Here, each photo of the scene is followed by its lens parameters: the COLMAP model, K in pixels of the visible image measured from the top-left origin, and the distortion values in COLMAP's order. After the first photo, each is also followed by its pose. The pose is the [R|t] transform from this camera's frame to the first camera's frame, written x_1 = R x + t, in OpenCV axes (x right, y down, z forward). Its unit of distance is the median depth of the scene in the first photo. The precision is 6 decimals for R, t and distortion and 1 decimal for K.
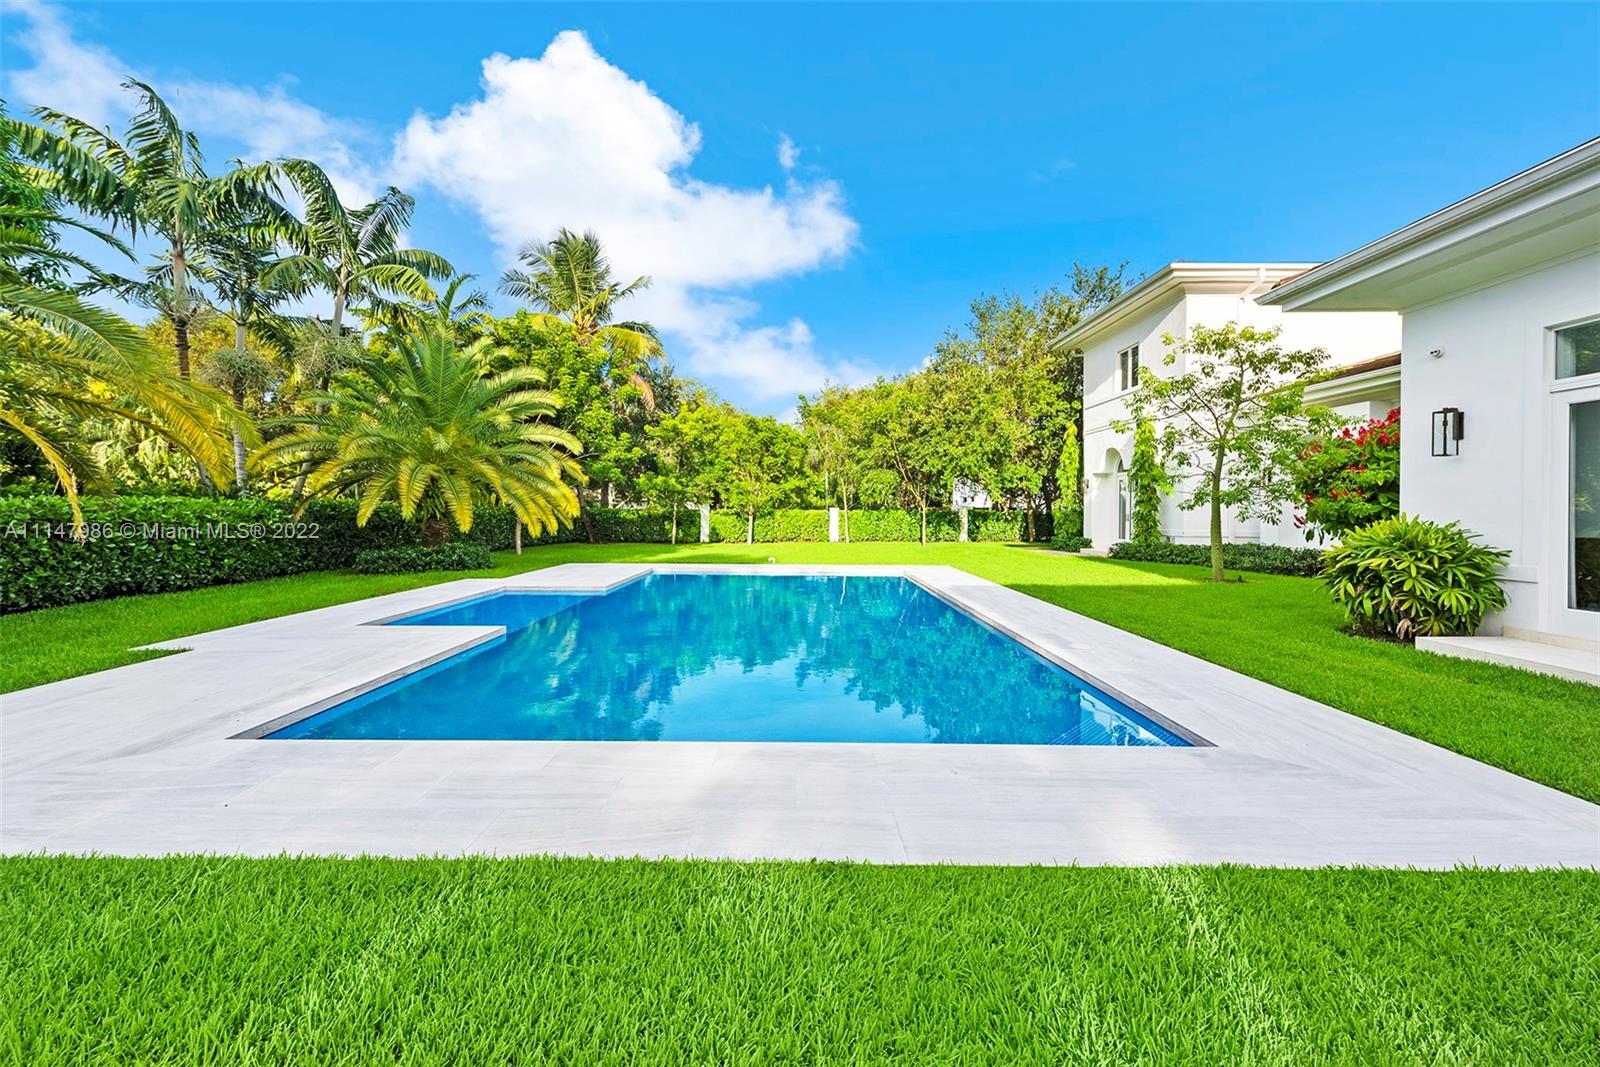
lens RADIAL K [[662.0, 0, 777.5], [0, 662.0, 511.3], [0, 0, 1]] dist [0.001668, -0.000083]
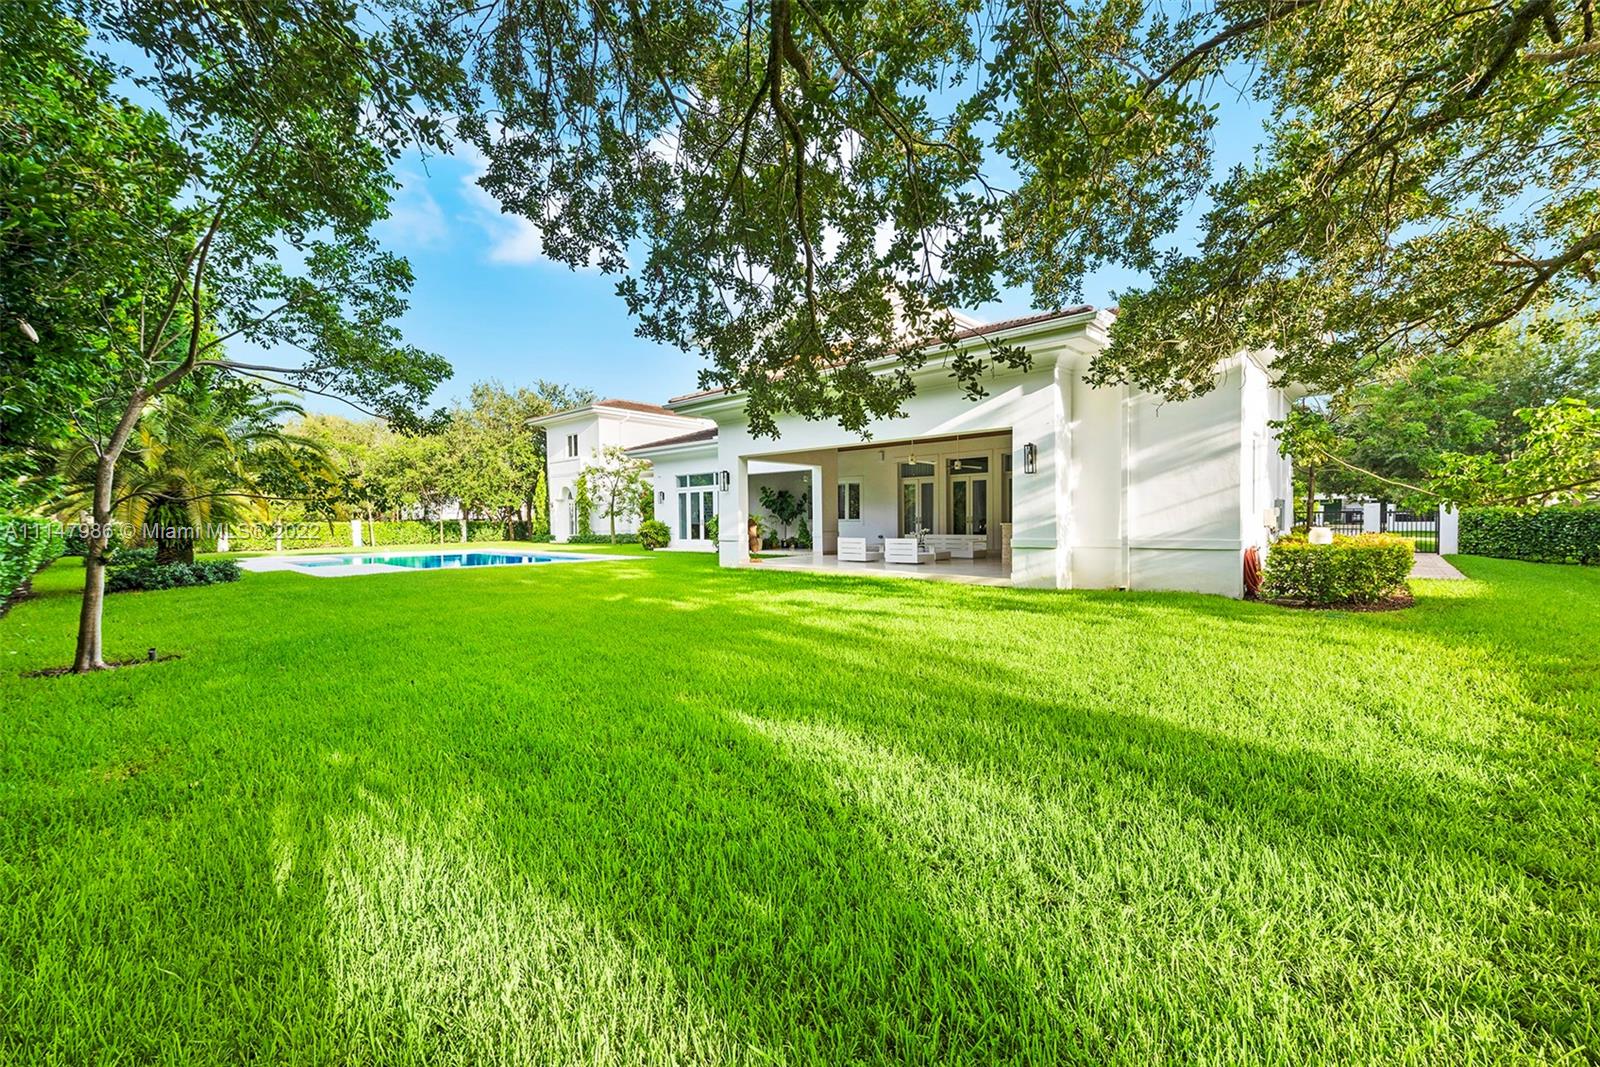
lens RADIAL K [[641.5, 0, 795.6], [0, 641.5, 530.8], [0, 0, 1]] dist [0.010464, 0.000017]
pose [[0.657915, -0.025032, 0.752676, -0.384598], [0.015467, 0.999686, 0.019727, 0.004380], [-0.752934, -0.001337, 0.658095, -0.605510]]
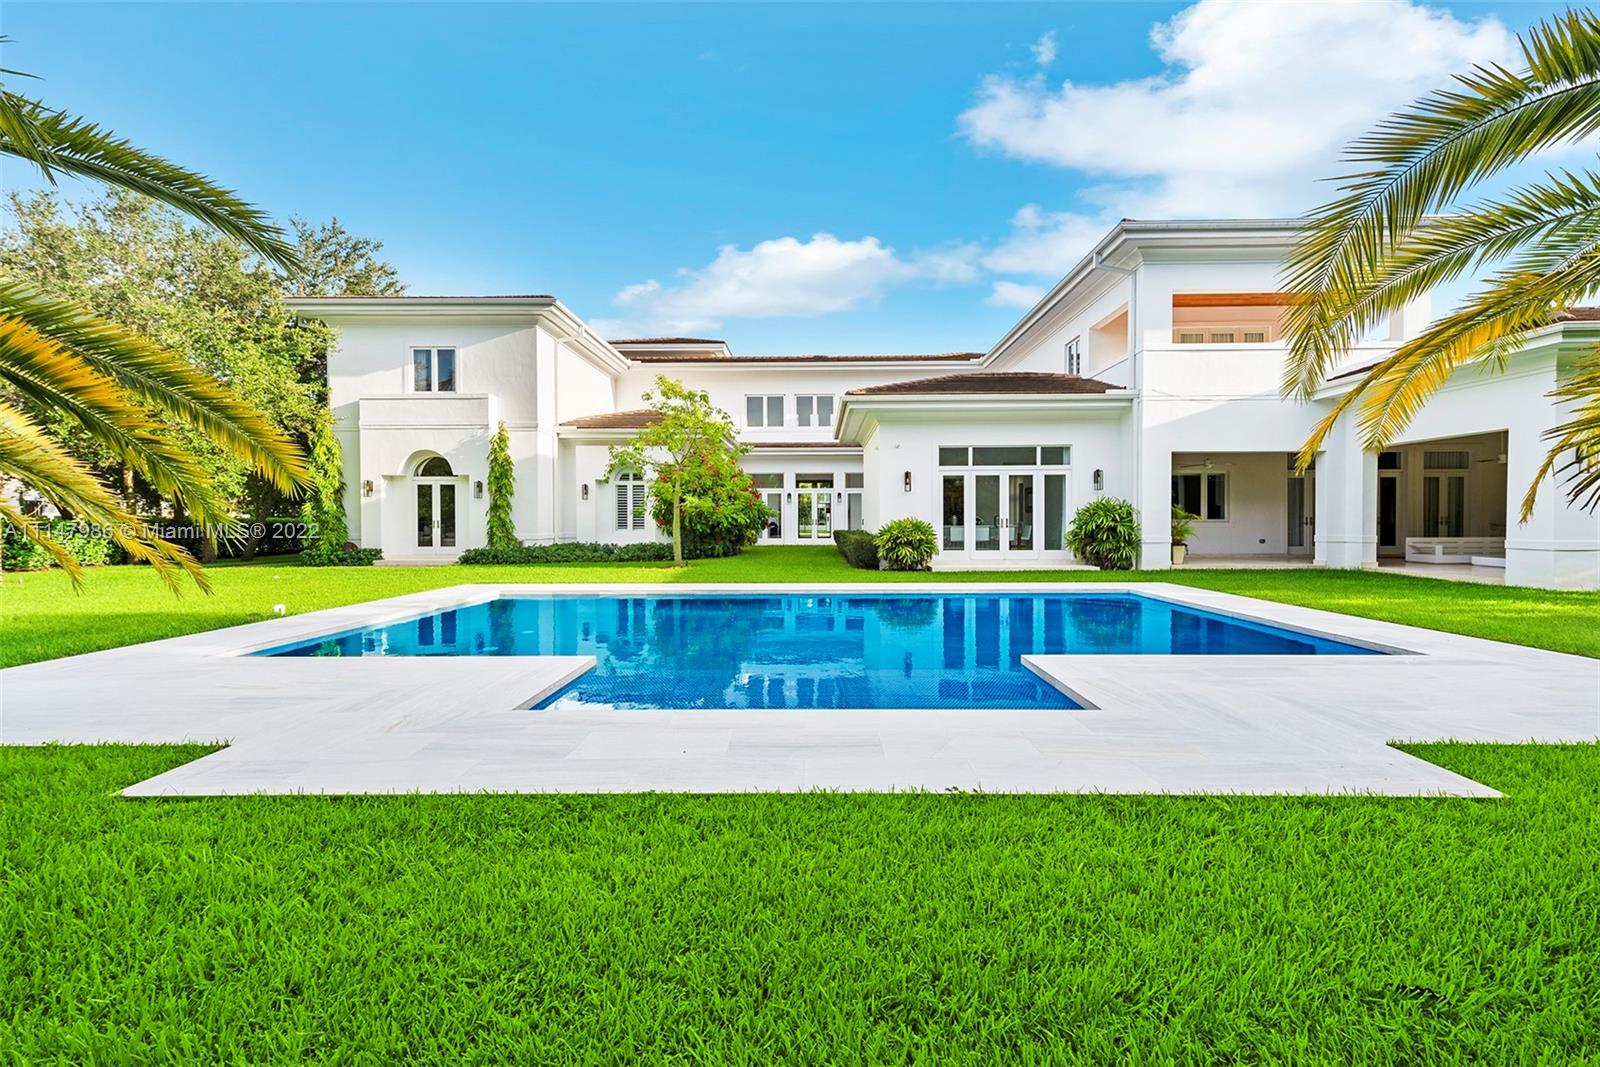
lens RADIAL K [[643.5, 0, 806.4], [0, 643.5, 530.0], [0, 0, 1]] dist [0.011561, -0.000238]
pose [[-0.014979, -0.023973, 0.999600, -0.361072], [0.006702, 0.999688, 0.024076, -0.001098], [-0.999865, 0.007060, -0.014814, 0.401688]]
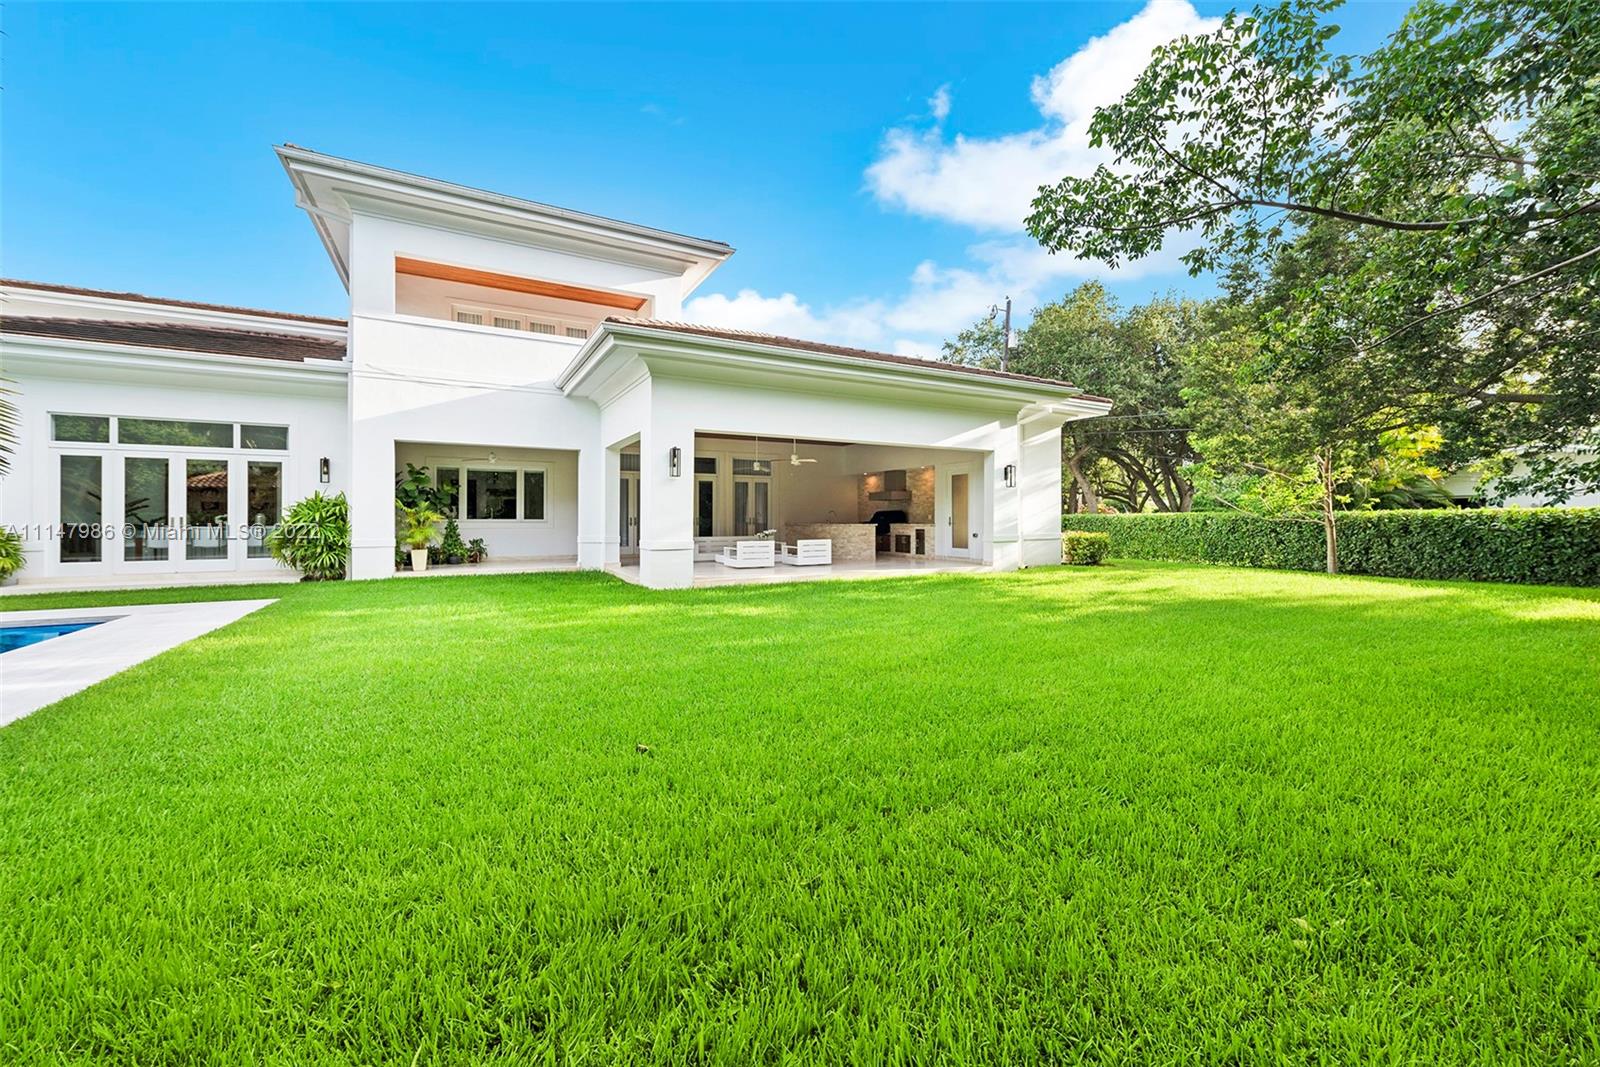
lens RADIAL K [[634.5, 0, 801.4], [0, 634.5, 514.9], [0, 0, 1]] dist [0.016607, -0.004684]
pose [[-0.500557, -0.001782, 0.865702, -0.363372], [-0.000757, 0.999998, 0.001621, 0.001433], [-0.865703, 0.000156, -0.500558, 0.022900]]
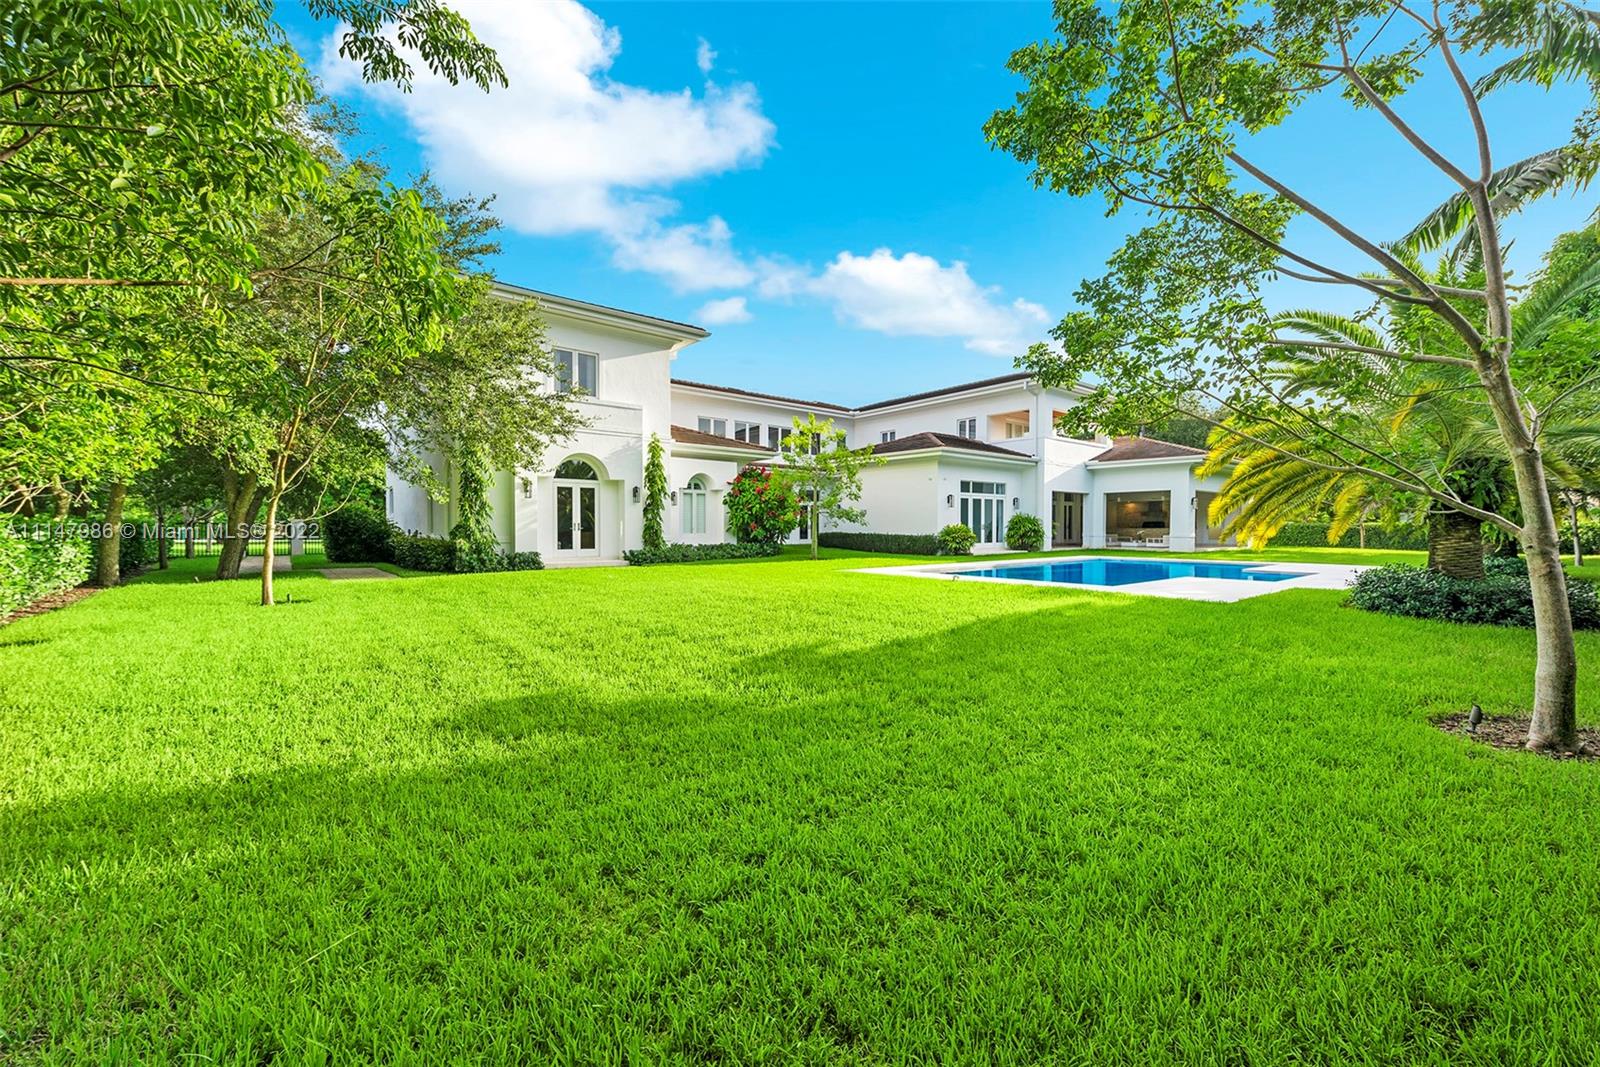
lens RADIAL K [[627.8, 0, 800.0], [0, 627.8, 533.5], [0, 0, 1]] dist [0.010012, -0.000024]
pose [[-0.657890, -0.017117, 0.752920, -0.324205], [-0.003182, 0.999796, 0.019950, -0.000426], [-0.753108, 0.010729, -0.657810, 1.156613]]
